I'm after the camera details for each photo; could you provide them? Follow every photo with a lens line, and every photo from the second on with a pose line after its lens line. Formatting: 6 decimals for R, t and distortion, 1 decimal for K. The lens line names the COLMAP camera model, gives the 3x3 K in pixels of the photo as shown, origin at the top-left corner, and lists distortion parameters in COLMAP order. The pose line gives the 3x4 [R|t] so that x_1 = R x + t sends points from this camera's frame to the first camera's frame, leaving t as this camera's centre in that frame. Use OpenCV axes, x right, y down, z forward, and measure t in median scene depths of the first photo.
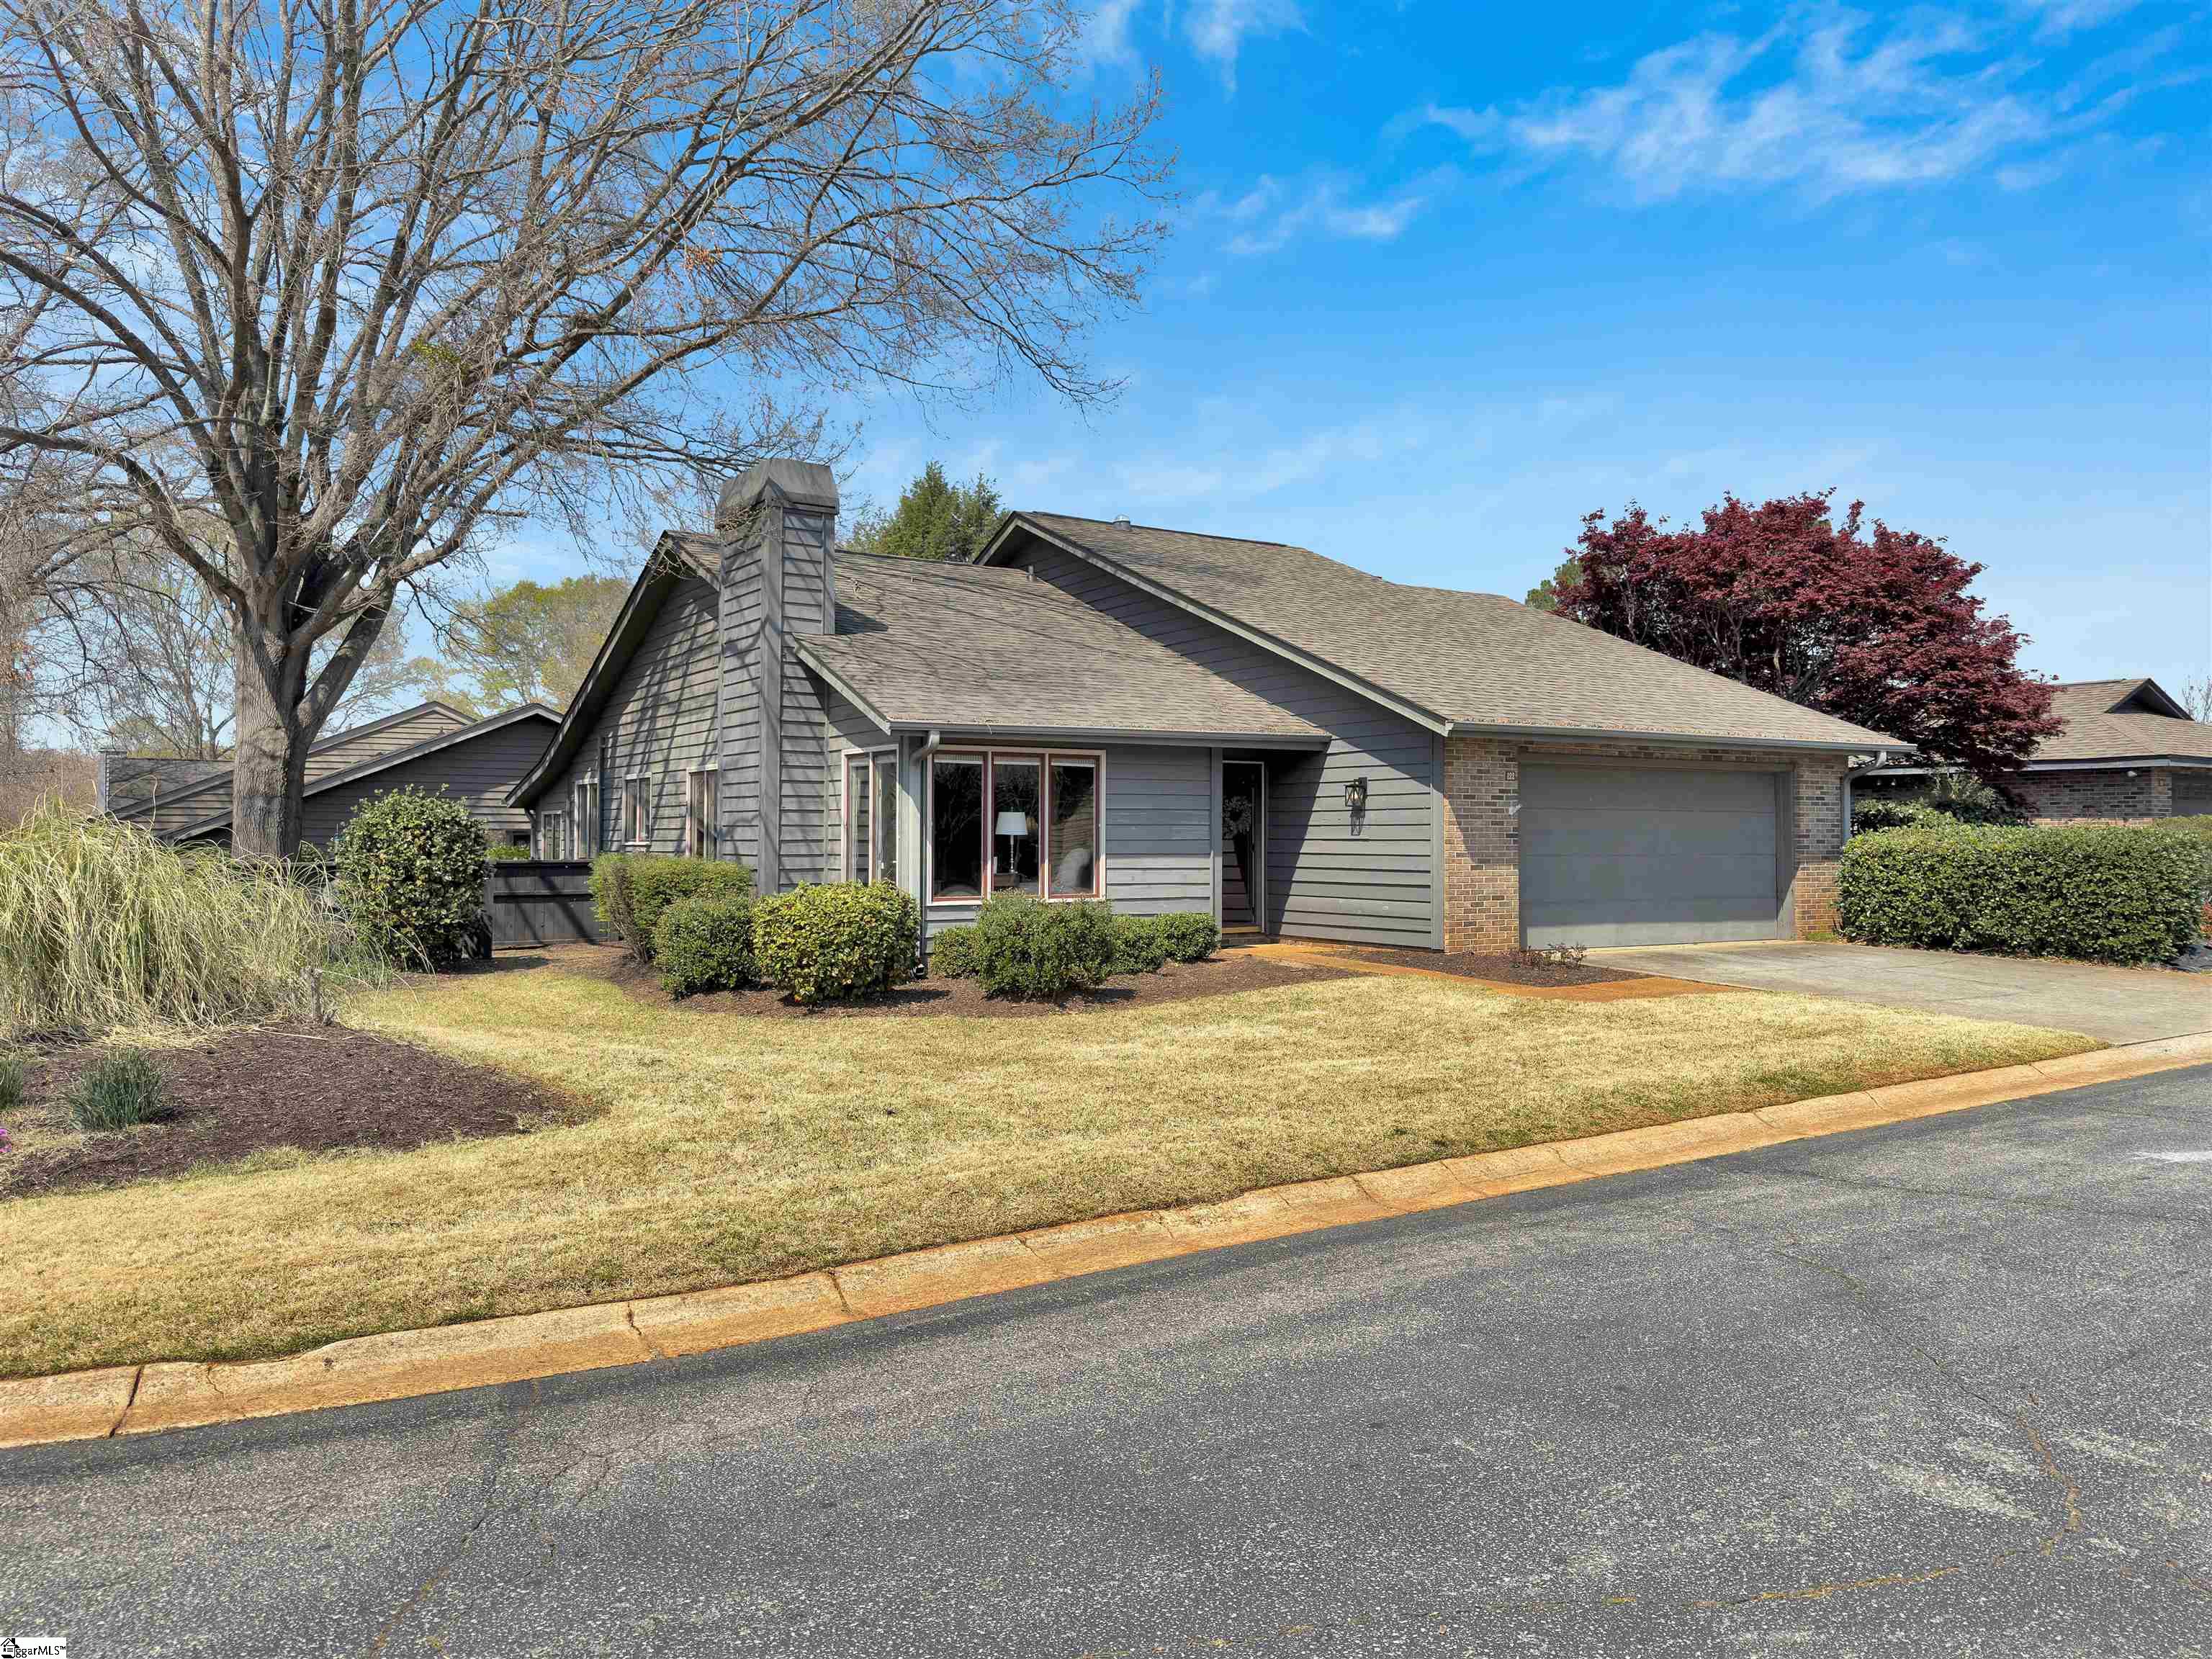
lens RADIAL K [[1578.1, 0, 1115.6], [0, 1578.1, 790.4], [0, 0, 1]] dist [0.065727, -0.090363]
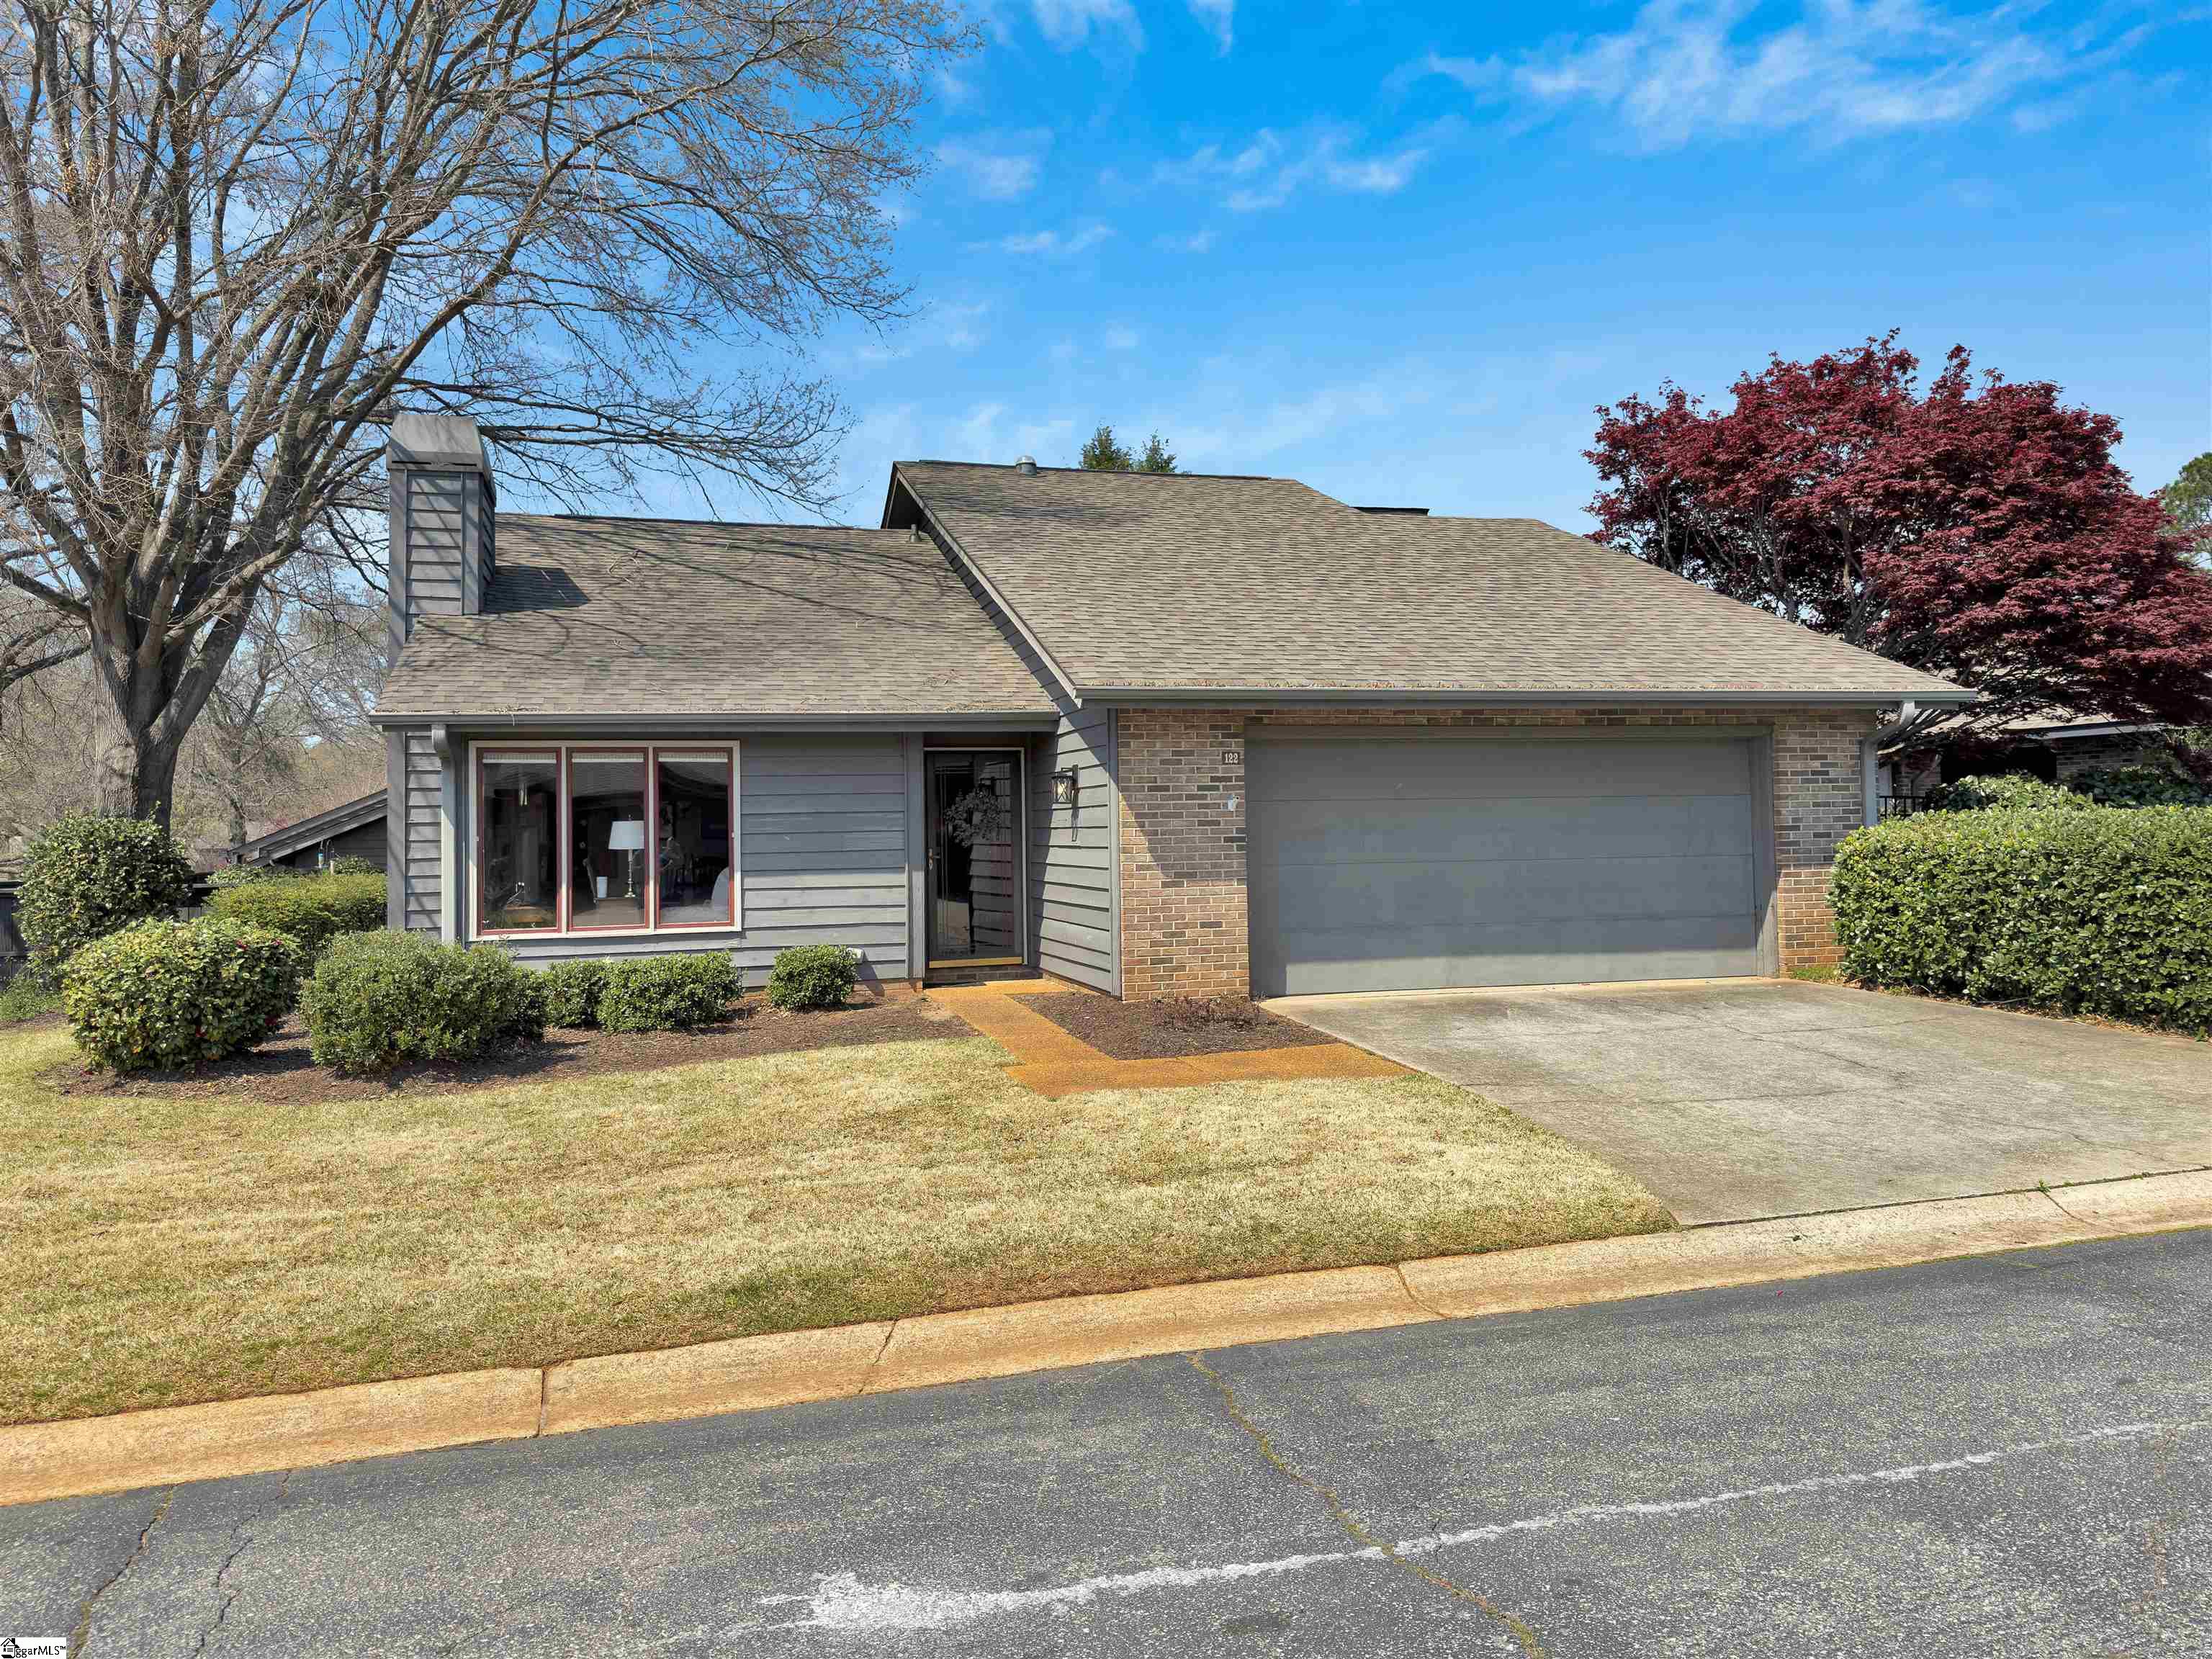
lens RADIAL K [[1578.1, 0, 1115.6], [0, 1578.1, 790.4], [0, 0, 1]] dist [0.065727, -0.090363]
pose [[0.958652, -0.025537, -0.283433, 0.382540], [0.027277, 0.999626, 0.002192, 0.002895], [0.283271, -0.009833, 0.958990, 0.274103]]
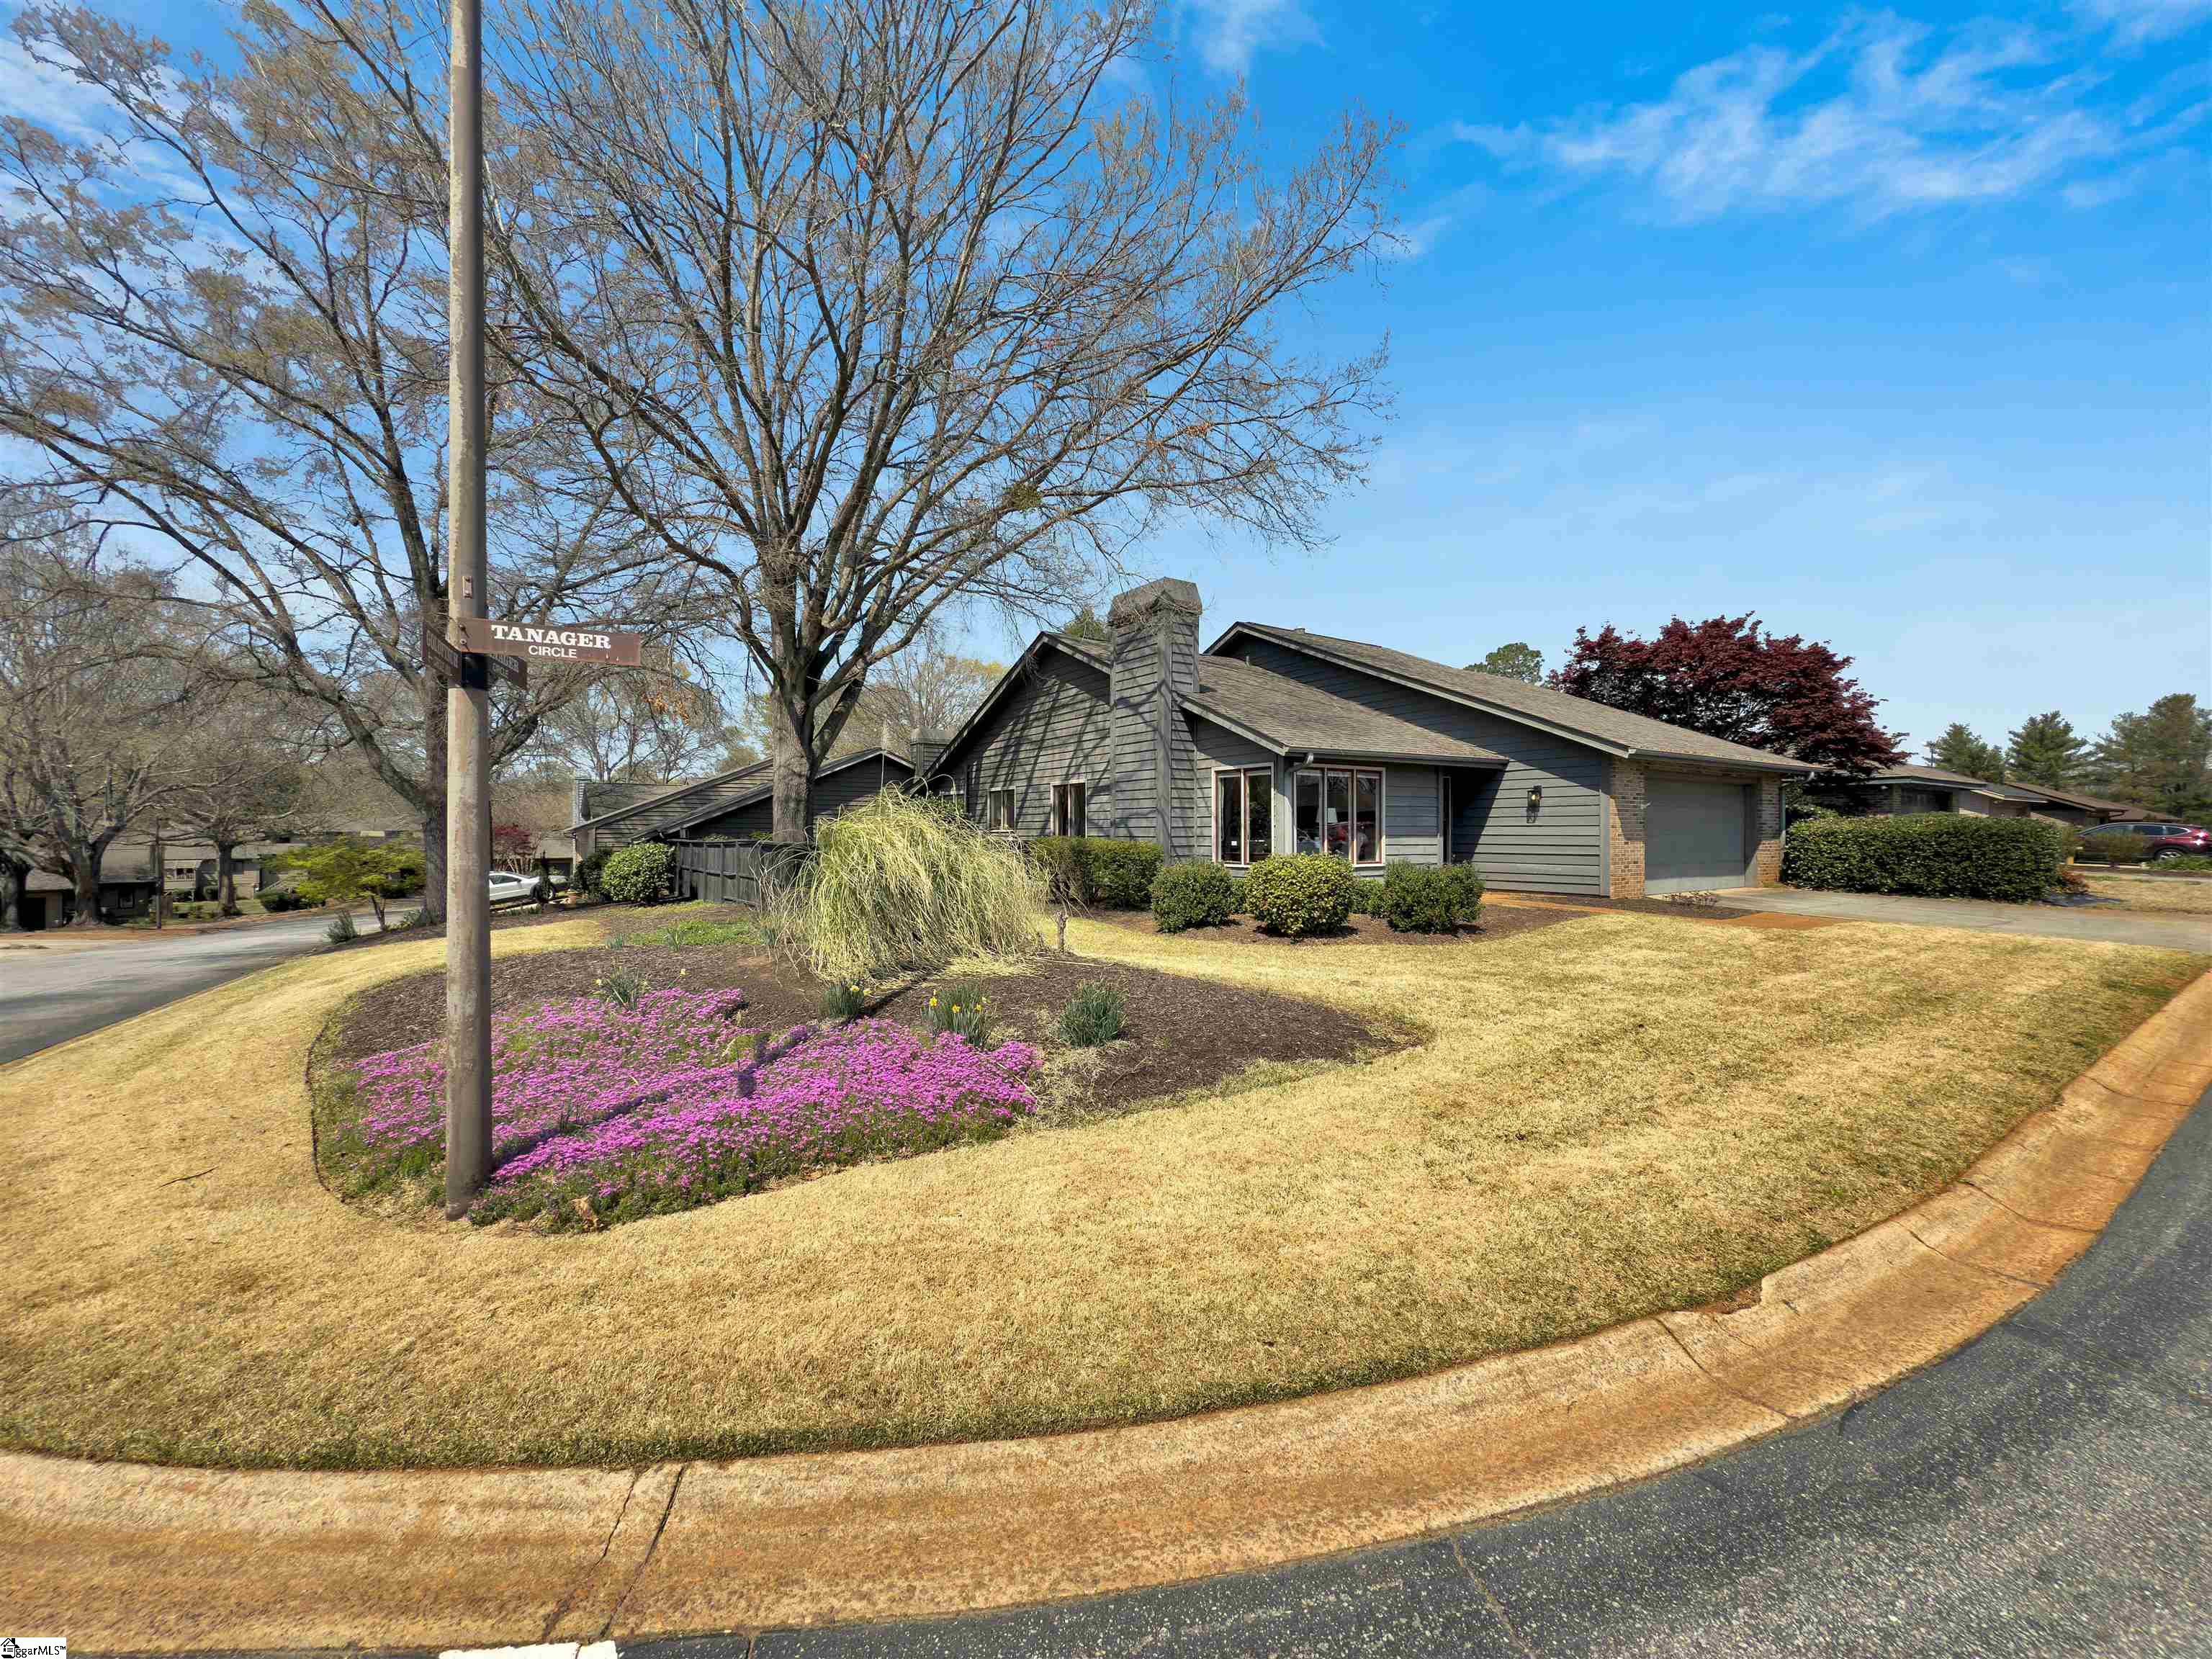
lens RADIAL K [[884.7, 0, 1115.5], [0, 884.7, 834.4], [0, 0, 1]] dist [-0.023005, 0.008576]
pose [[0.999605, -0.002356, 0.027989, -0.279453], [0.001415, 0.999435, 0.033575, 0.009631], [-0.028052, -0.033522, 0.999044, 0.138571]]
